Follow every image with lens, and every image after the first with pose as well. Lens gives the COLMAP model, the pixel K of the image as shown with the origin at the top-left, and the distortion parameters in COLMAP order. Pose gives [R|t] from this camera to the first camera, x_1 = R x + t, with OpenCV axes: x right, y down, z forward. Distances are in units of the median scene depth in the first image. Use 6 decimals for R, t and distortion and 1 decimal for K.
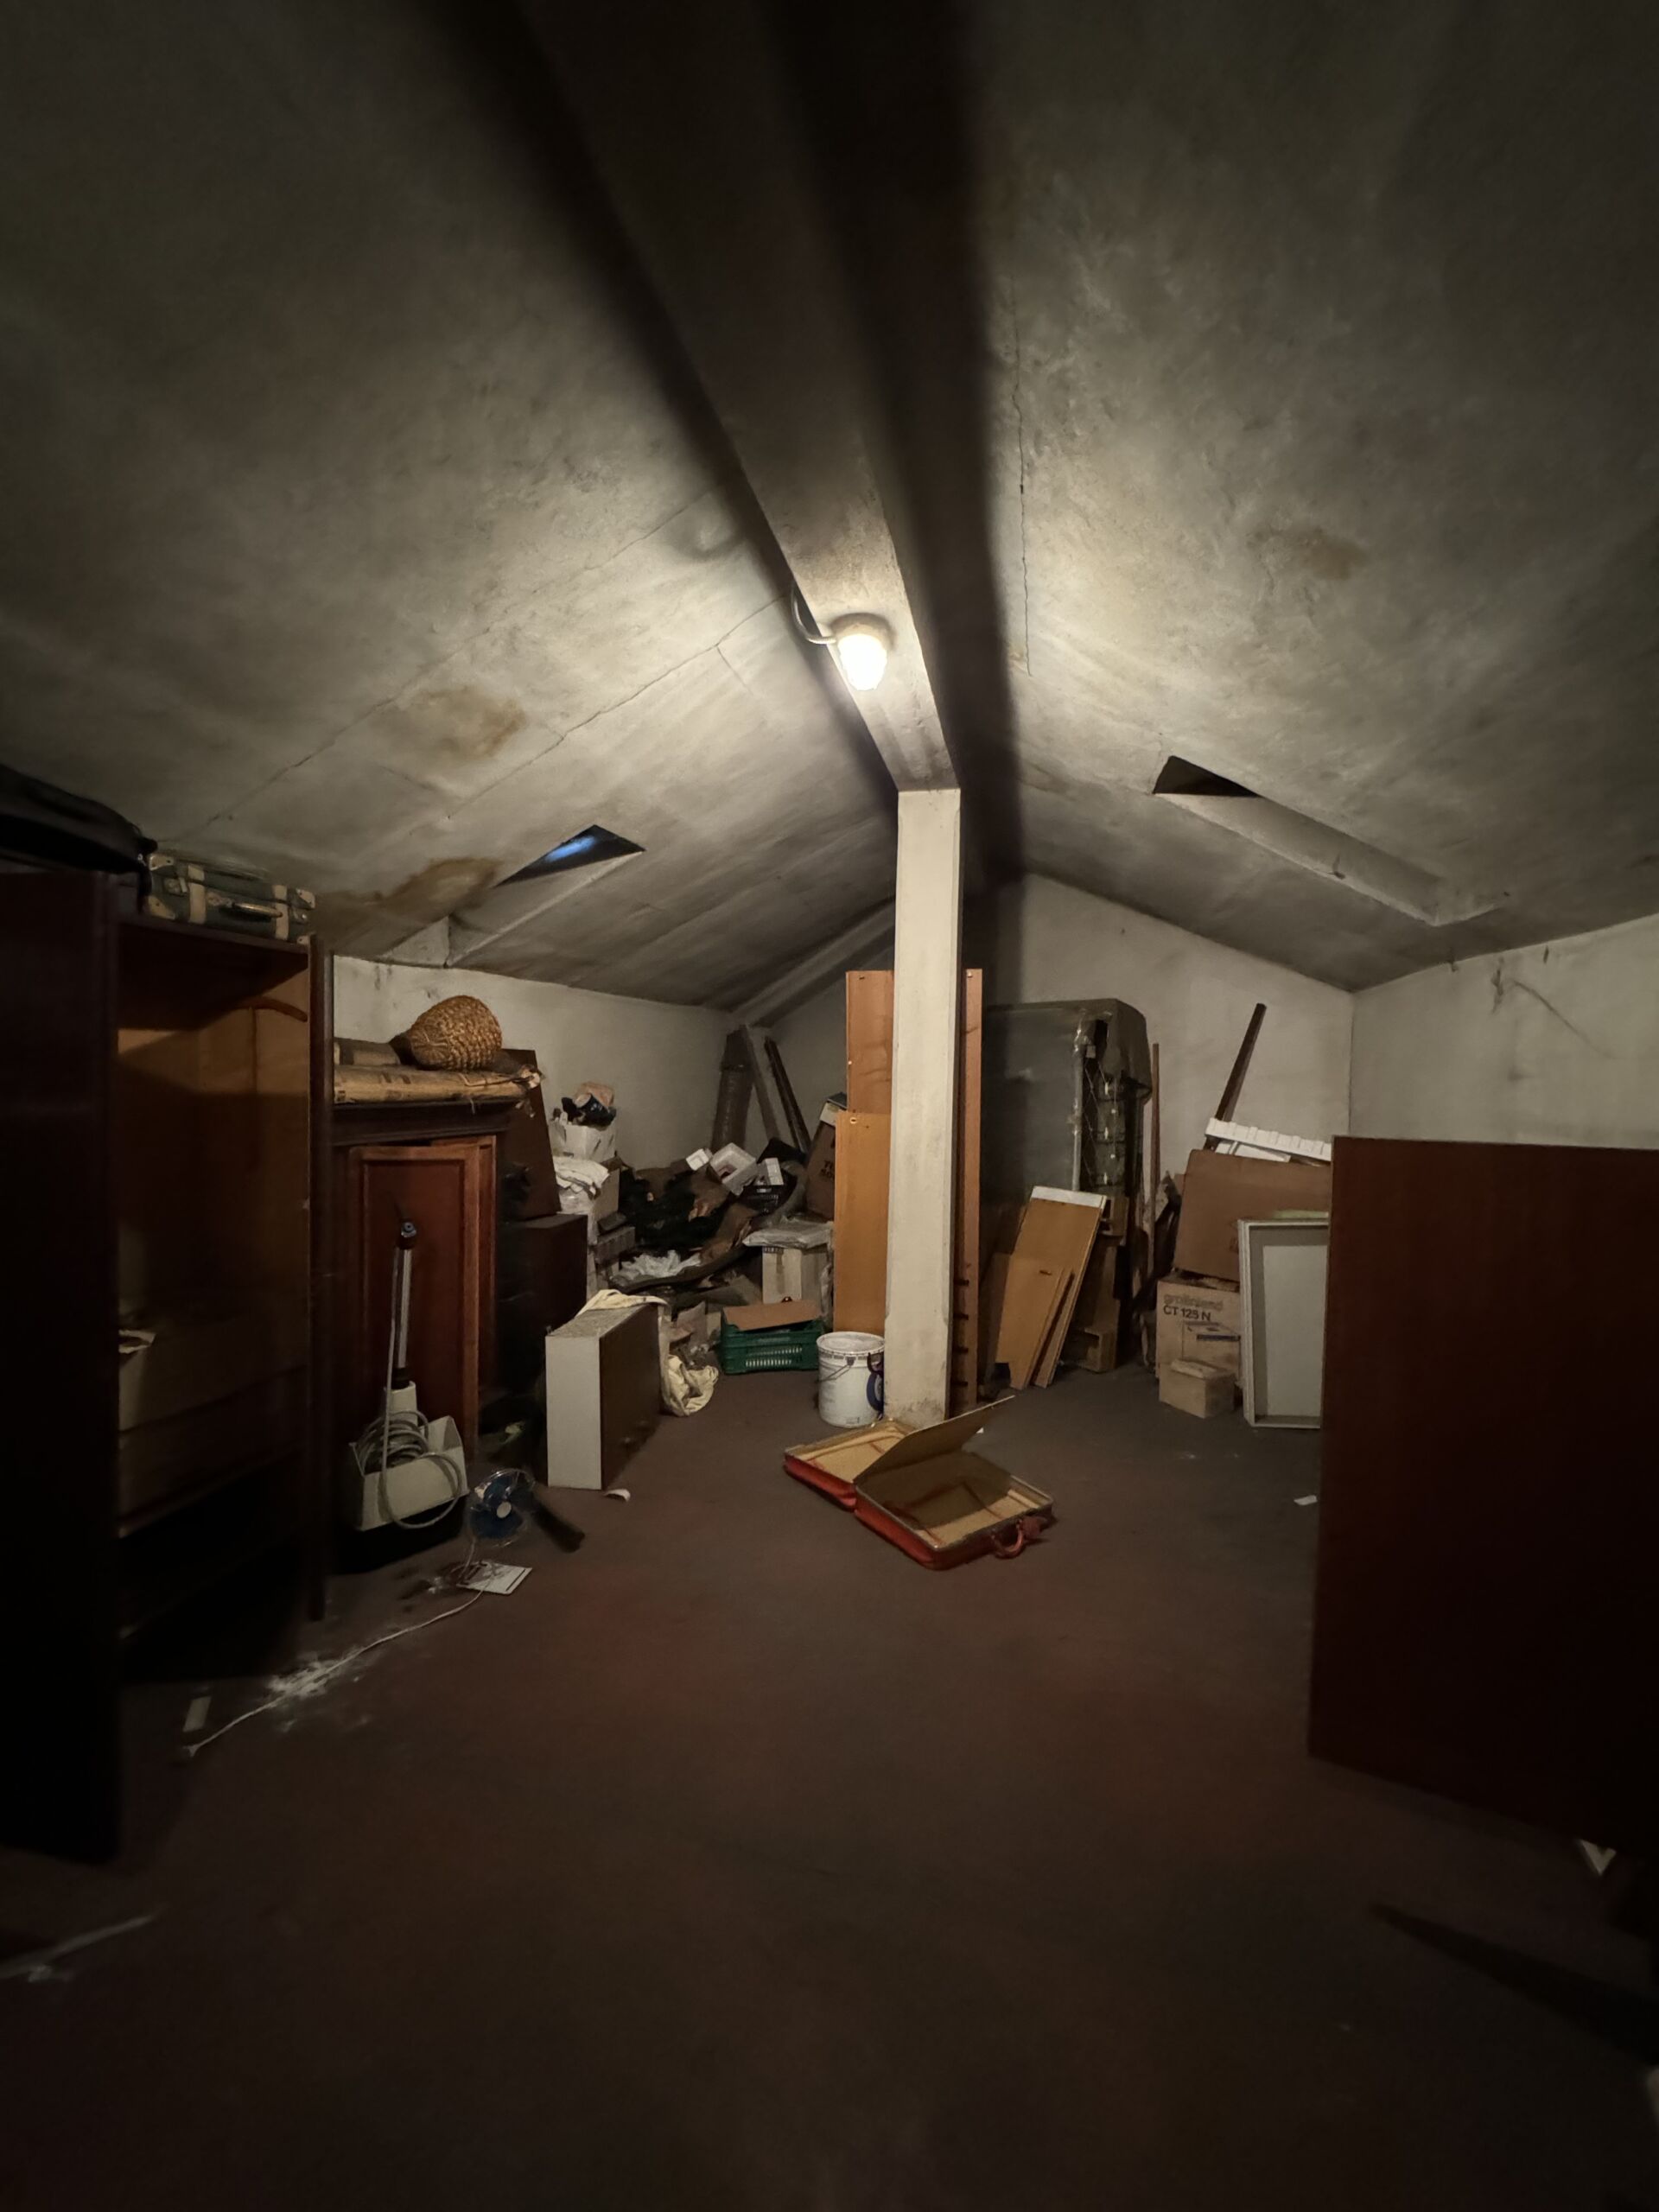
lens RADIAL K [[880.9, 0, 834.9], [0, 880.9, 1107.6], [0, 0, 1]] dist [-0.004622, 0.000821]
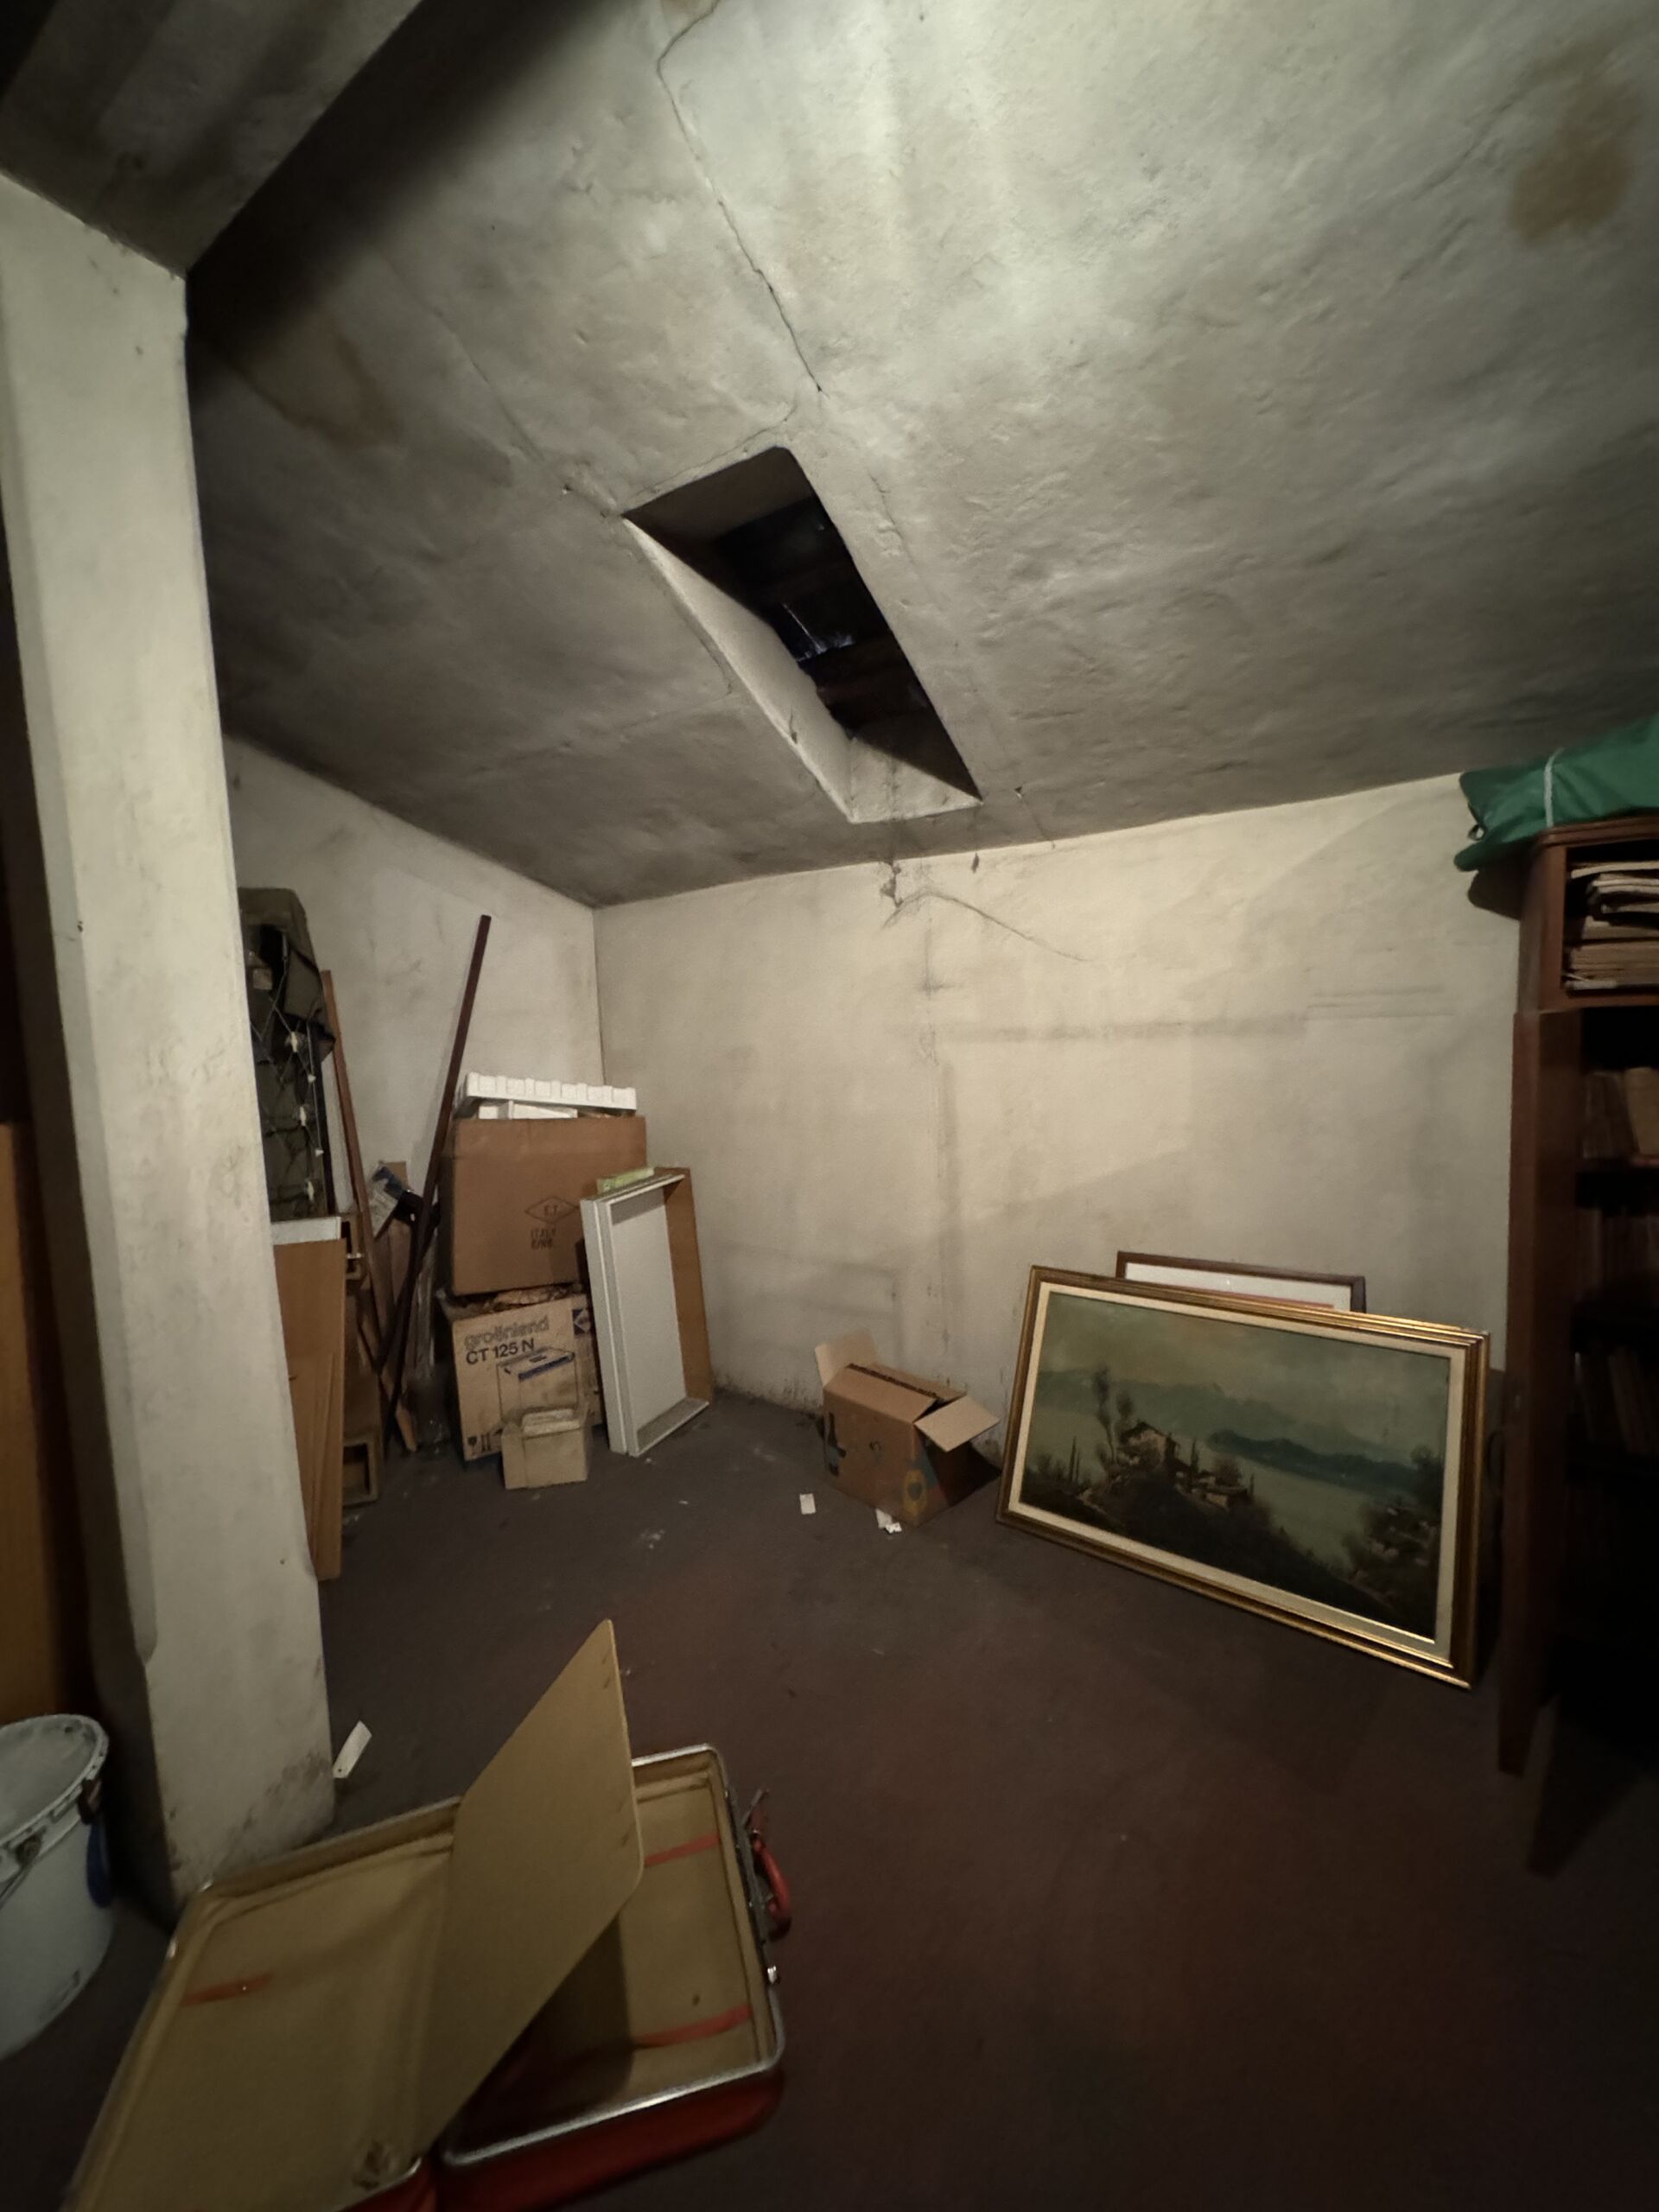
lens RADIAL K [[880.9, 0, 828.2], [0, 880.9, 1103.6], [0, 0, 1]] dist [-0.004622, 0.000821]
pose [[0.341436, -0.118705, 0.932379, -0.139689], [0.085196, 0.991818, 0.095074, -0.006012], [-0.936036, 0.046973, 0.348755, 0.498240]]
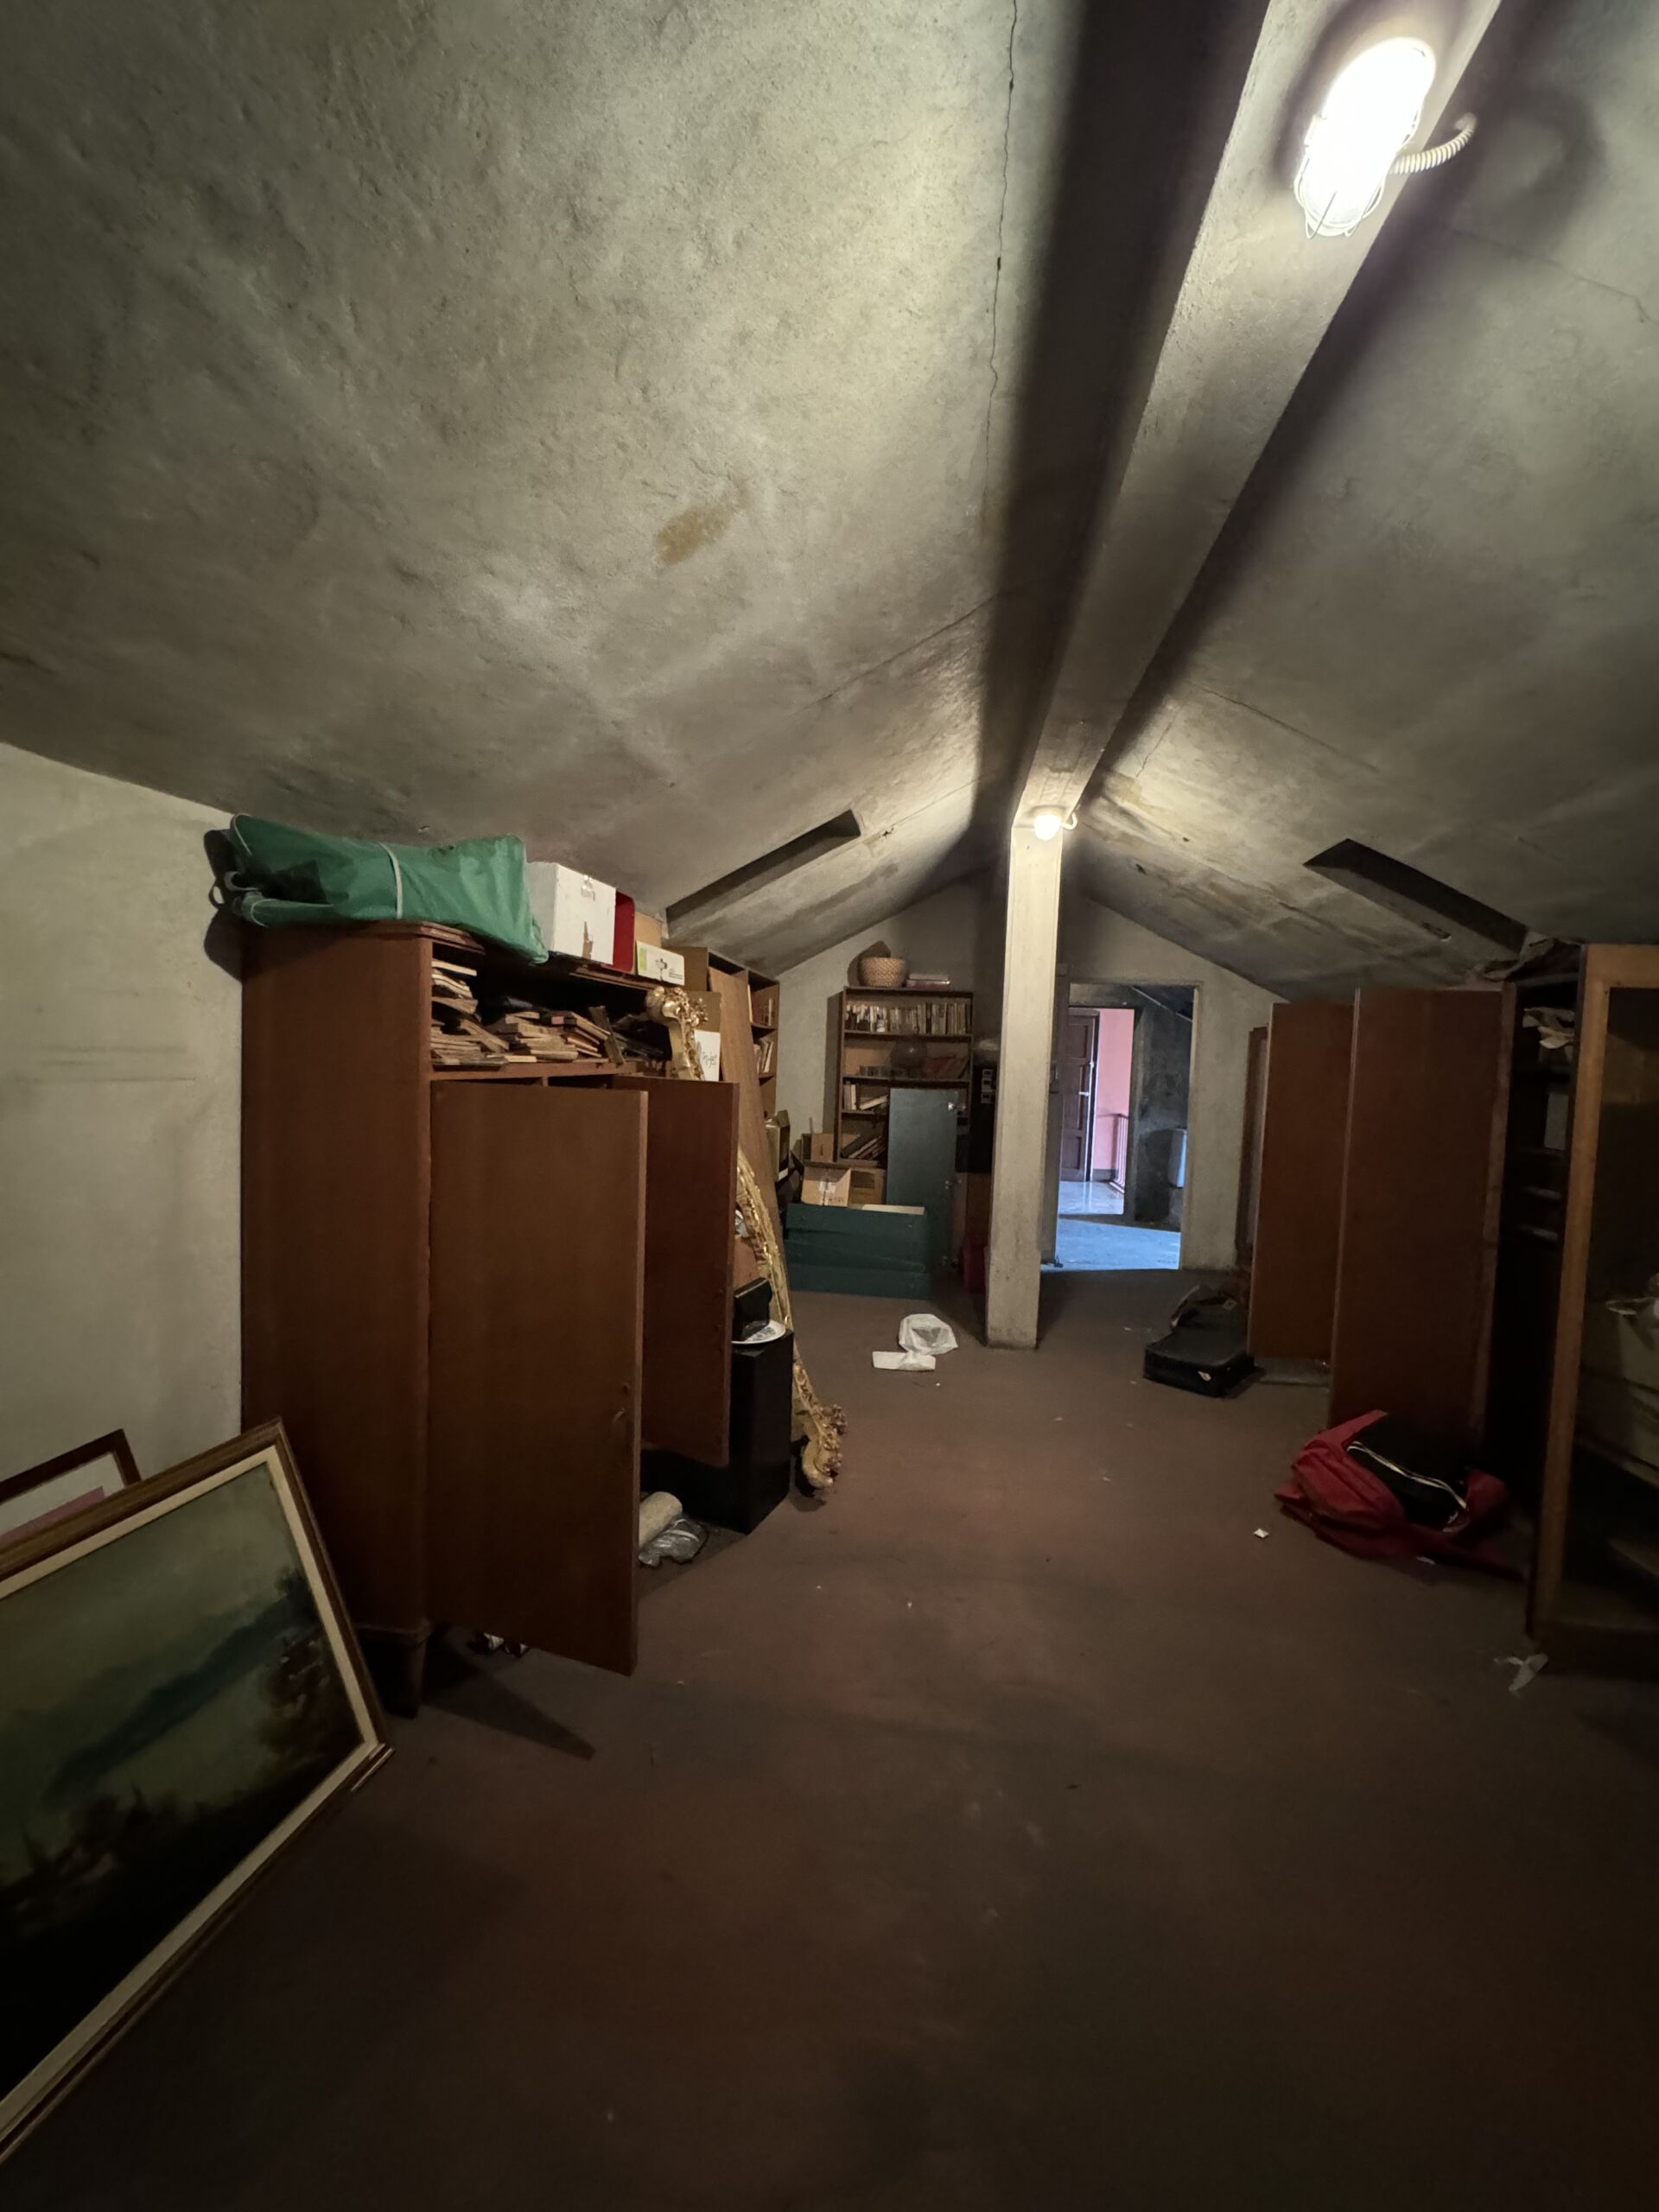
lens RADIAL K [[880.9, 0, 819.1], [0, 880.9, 1106.1], [0, 0, 1]] dist [-0.004622, 0.000821]
pose [[-0.994032, -0.043529, -0.100023, 0.177743], [-0.052269, 0.994881, 0.086481, -0.019044], [0.095747, 0.091193, -0.991220, 0.784231]]
